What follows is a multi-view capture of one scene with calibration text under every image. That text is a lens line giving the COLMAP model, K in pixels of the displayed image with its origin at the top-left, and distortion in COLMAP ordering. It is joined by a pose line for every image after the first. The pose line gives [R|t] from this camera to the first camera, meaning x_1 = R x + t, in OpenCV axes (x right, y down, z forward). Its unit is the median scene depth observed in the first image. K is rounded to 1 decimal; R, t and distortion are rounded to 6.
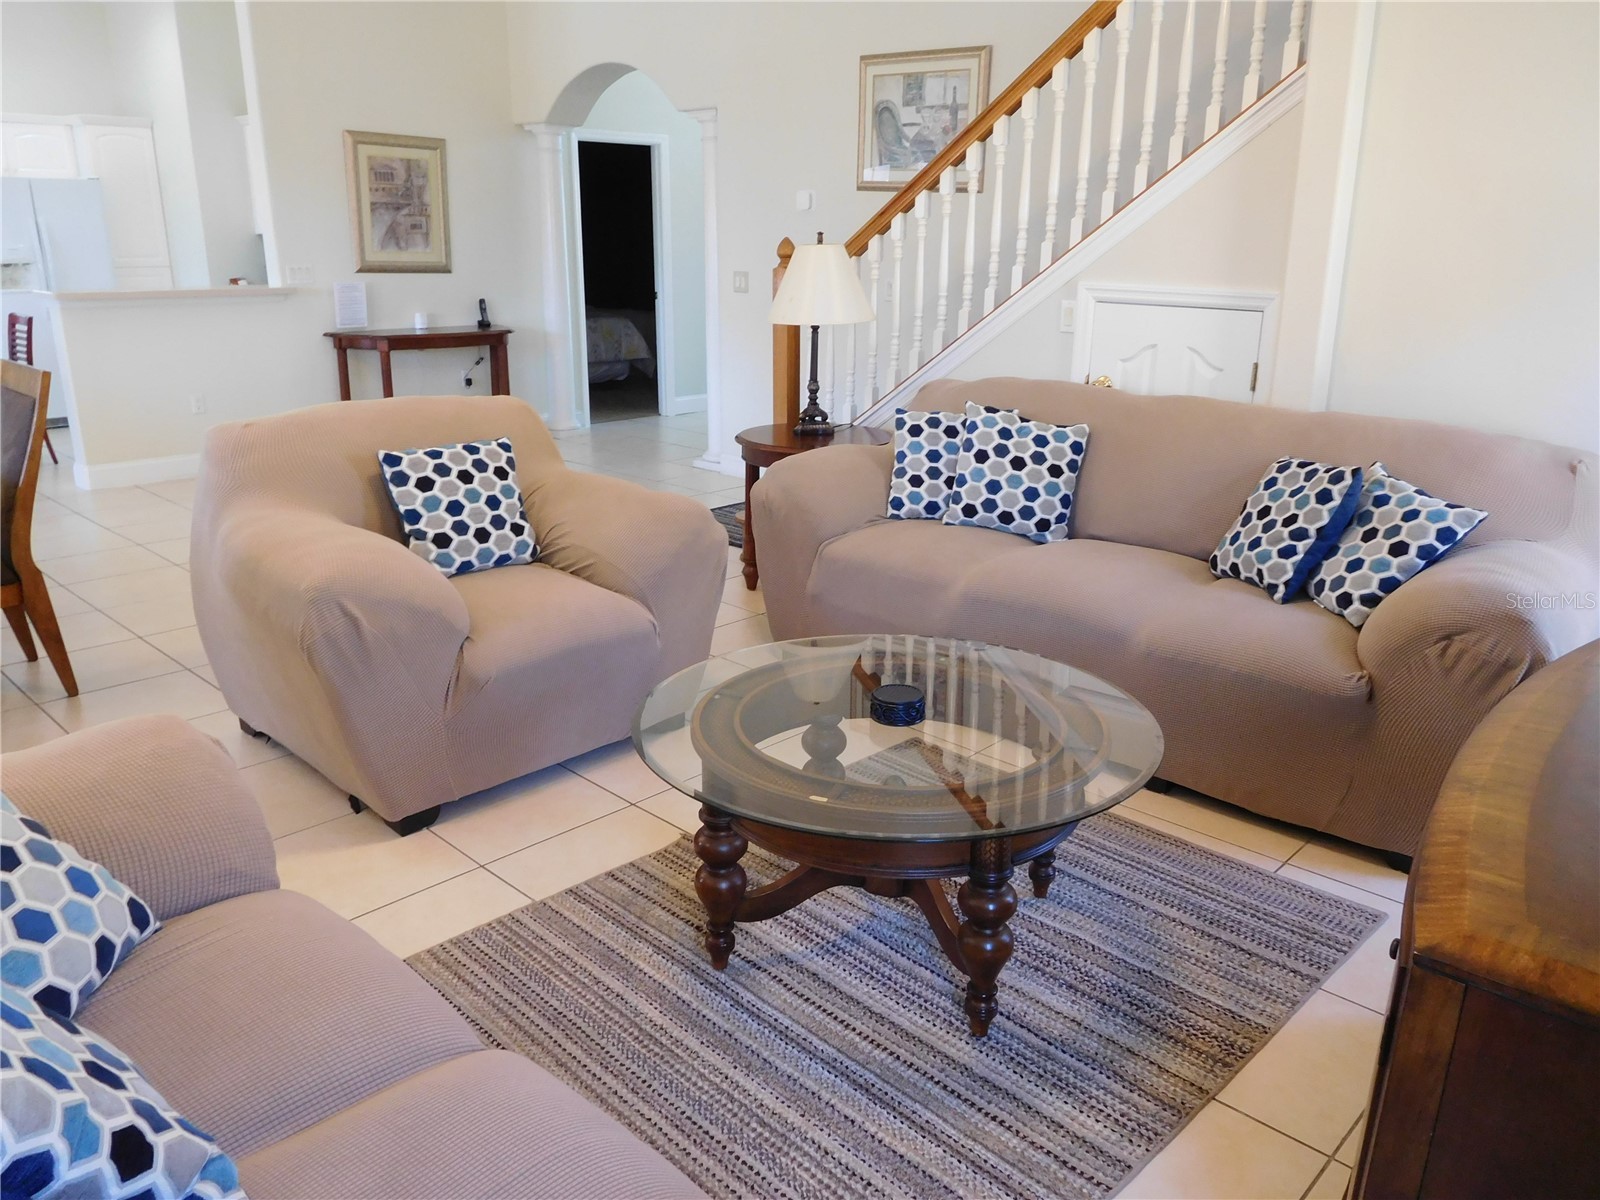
lens RADIAL K [[1174.8, 0, 800.0], [0, 1174.8, 600.0], [0, 0, 1]] dist [-0.000968, 0.001596]
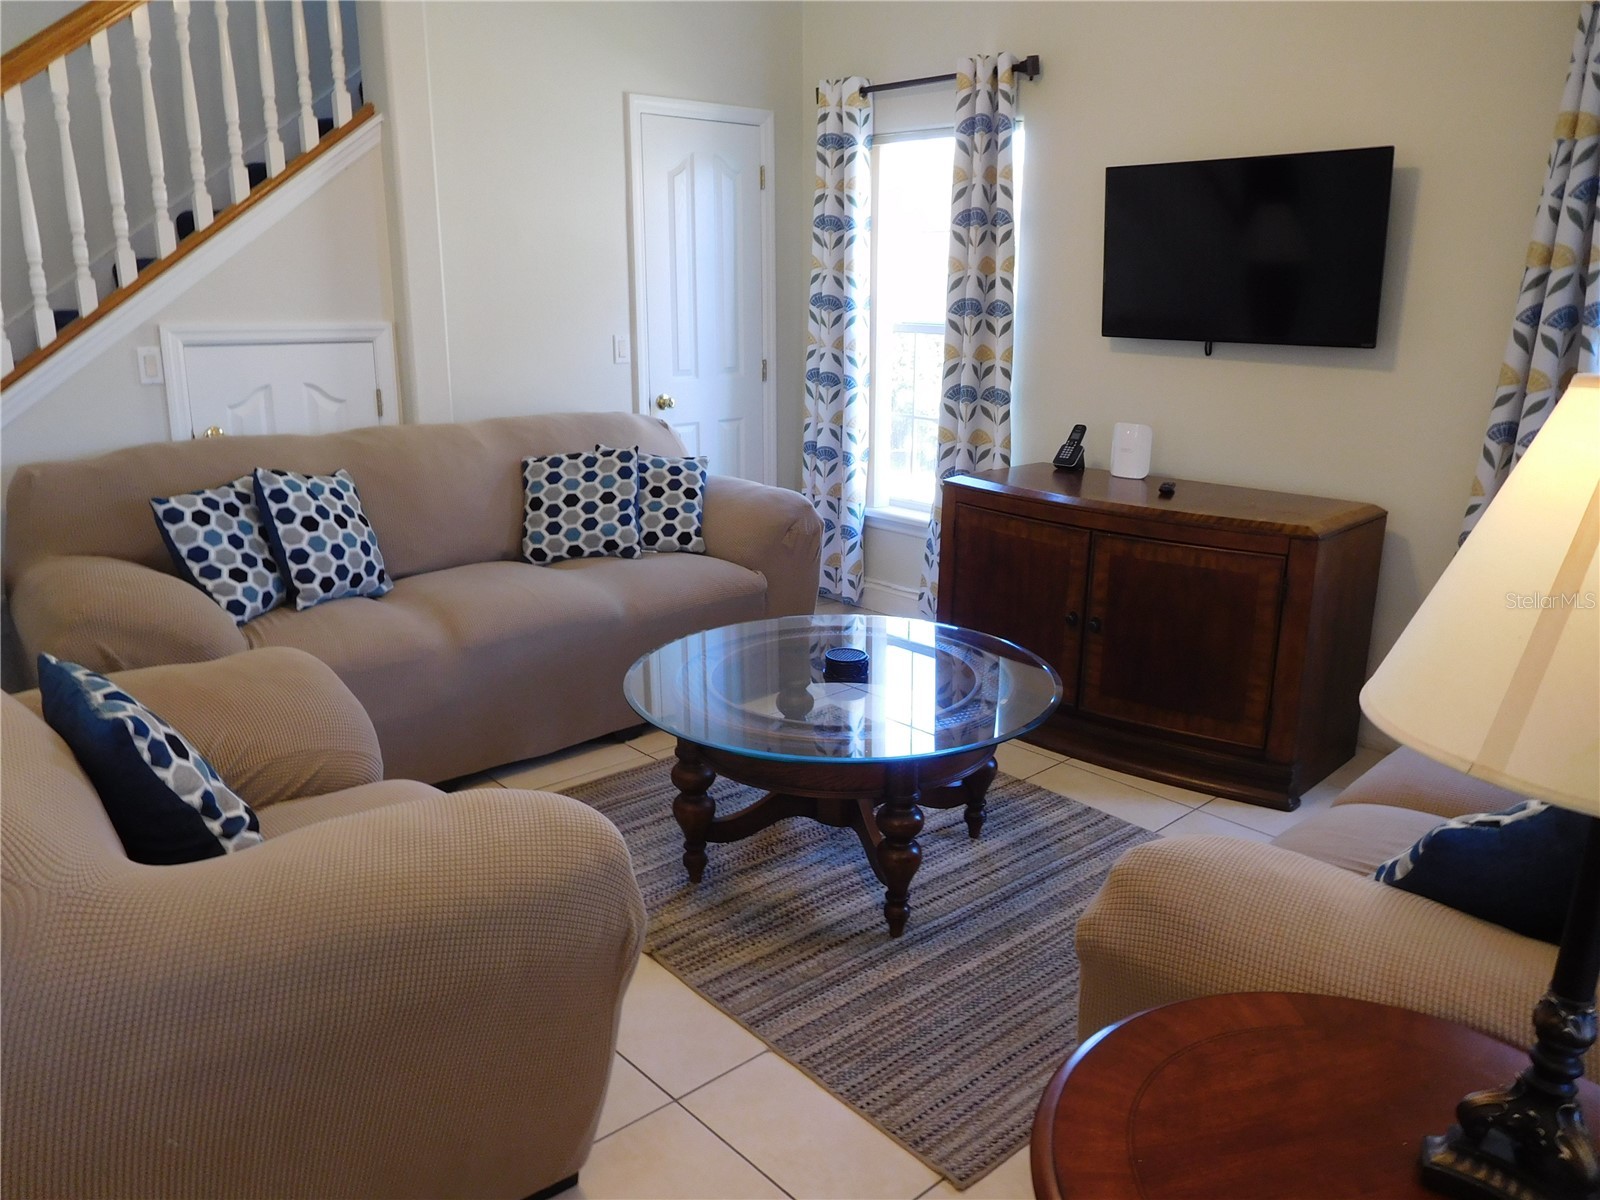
lens RADIAL K [[1160.4, 0, 800.0], [0, 1160.4, 600.0], [0, 0, 1]] dist [-0.005600, -0.001707]
pose [[0.087939, -0.302425, 0.949108, -0.934799], [0.276006, 0.922892, 0.268498, -0.289832], [-0.957125, 0.238348, 0.164629, 0.716882]]
